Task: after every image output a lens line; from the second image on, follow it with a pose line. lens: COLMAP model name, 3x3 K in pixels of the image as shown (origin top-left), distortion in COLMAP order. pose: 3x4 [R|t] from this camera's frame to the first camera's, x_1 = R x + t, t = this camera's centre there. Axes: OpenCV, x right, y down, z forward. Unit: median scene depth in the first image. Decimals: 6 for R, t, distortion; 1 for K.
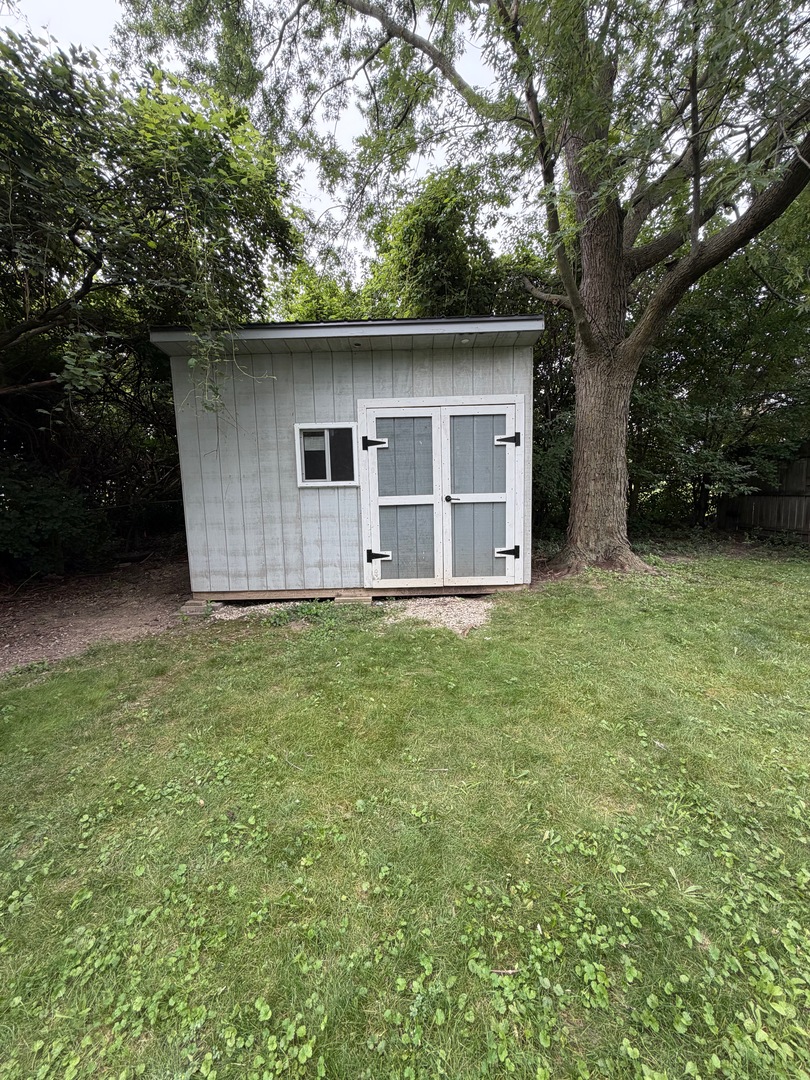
lens RADIAL K [[429.7, 0, 405.0], [0, 429.7, 540.0], [0, 0, 1]] dist [-0.000164, 0.000165]
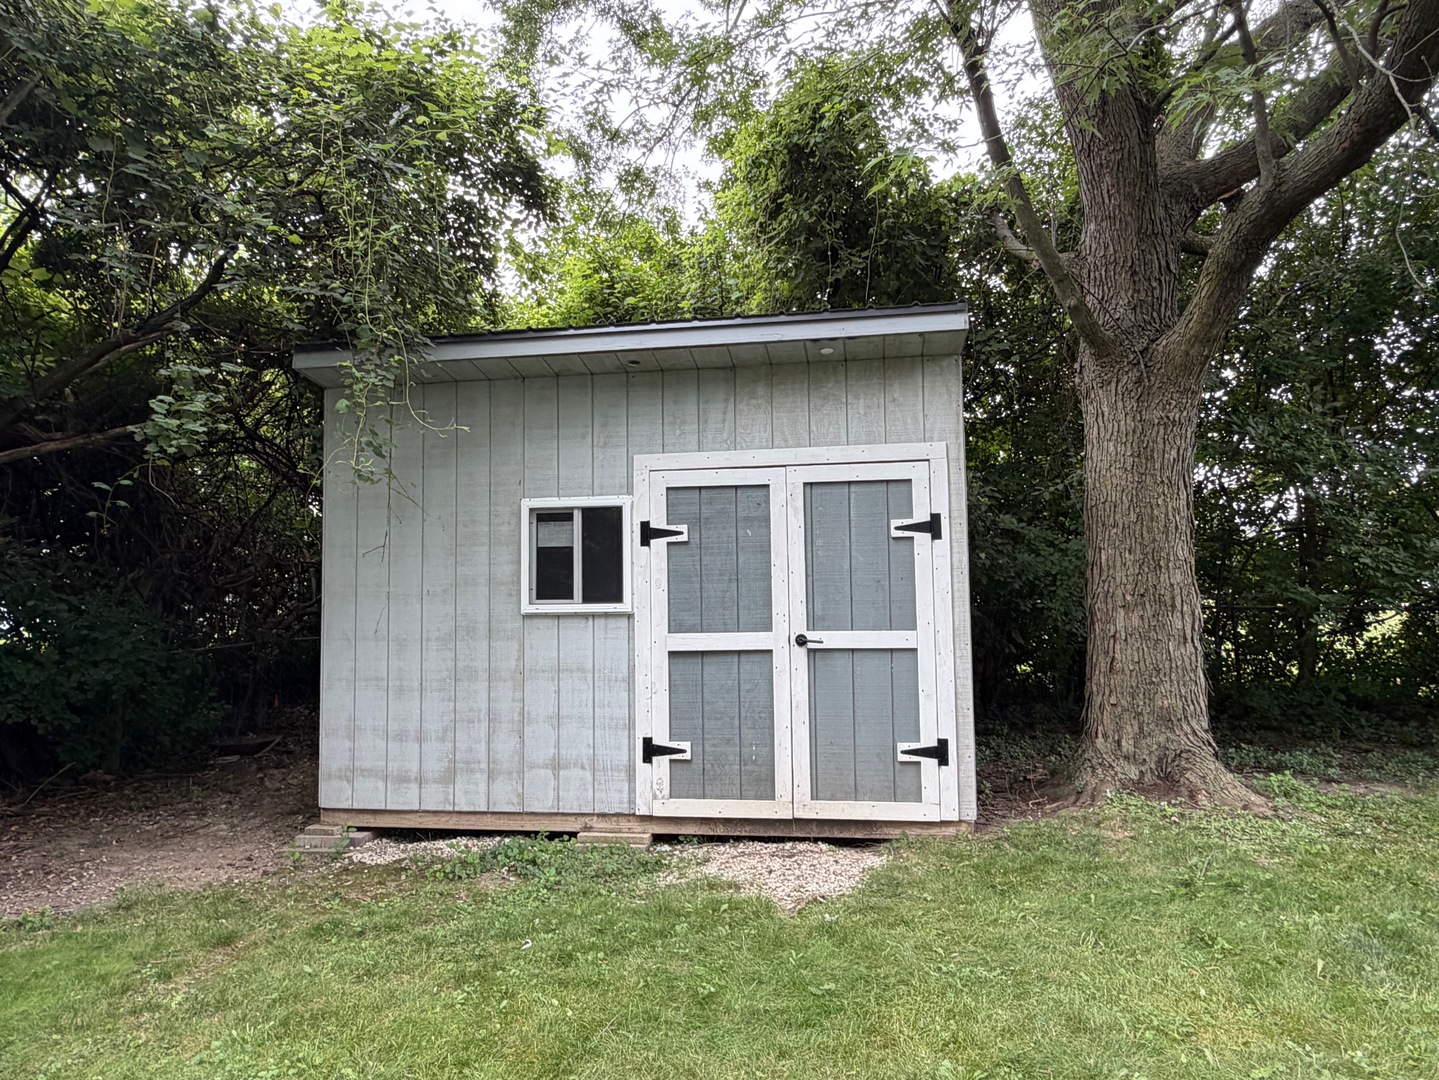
lens RADIAL K [[986.6, 0, 717.4], [0, 986.6, 543.6], [0, 0, 1]] dist [-0.001707, 0.003329]
pose [[0.987733, 0.003039, -0.156122, 0.185175], [-0.033114, 0.981147, -0.190404, 0.017456], [0.152600, 0.193238, 0.969212, -0.172119]]
